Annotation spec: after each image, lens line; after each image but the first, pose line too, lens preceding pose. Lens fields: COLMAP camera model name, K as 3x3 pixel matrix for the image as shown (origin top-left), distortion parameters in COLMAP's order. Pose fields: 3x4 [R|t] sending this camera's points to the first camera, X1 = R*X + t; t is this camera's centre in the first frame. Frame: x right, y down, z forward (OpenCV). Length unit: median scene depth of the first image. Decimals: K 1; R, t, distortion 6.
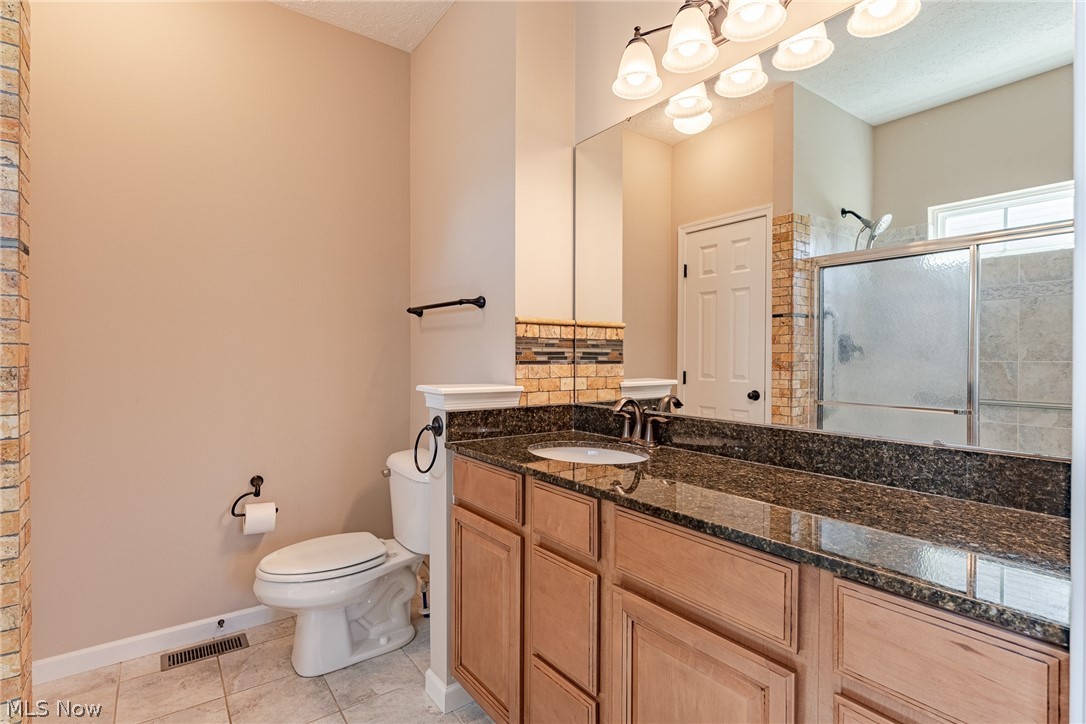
lens RADIAL K [[548.2, 0, 533.0], [0, 548.2, 363.0], [0, 0, 1]] dist [-0.007097, 0.000437]
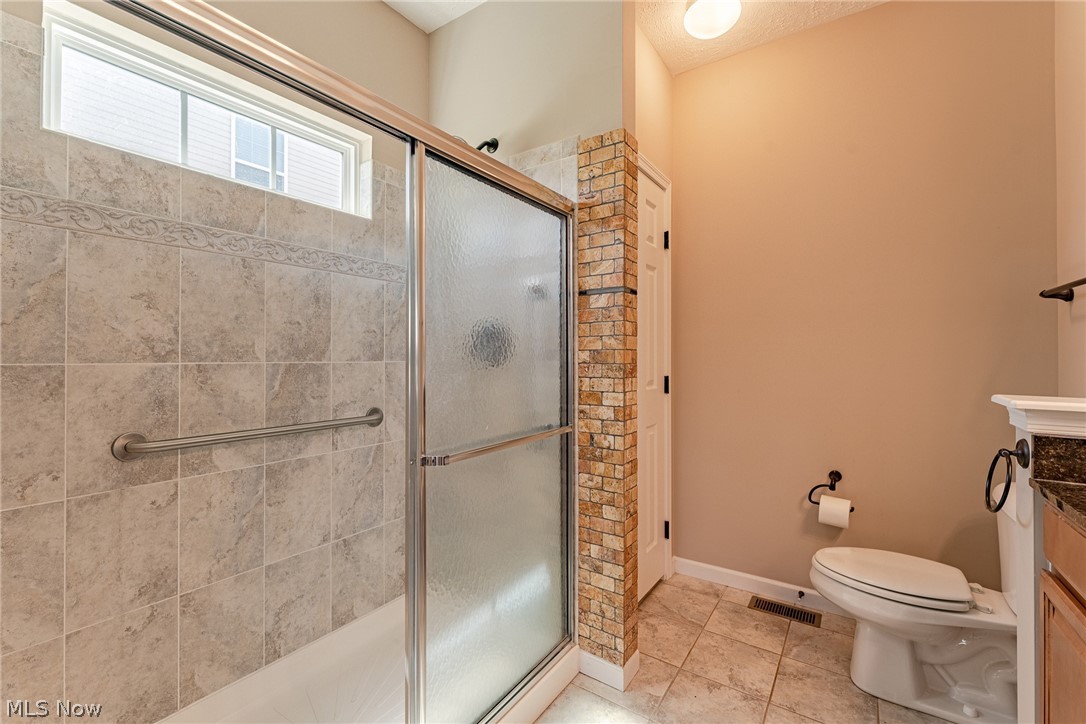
lens RADIAL K [[469.1, 0, 533.4], [0, 469.1, 357.1], [0, 0, 1]] dist [-0.008606, -0.000374]
pose [[0.298799, -0.005346, -0.954301, 0.201635], [-0.010398, 0.999907, -0.008857, 0.001519], [0.954259, 0.012569, 0.298716, 0.194790]]
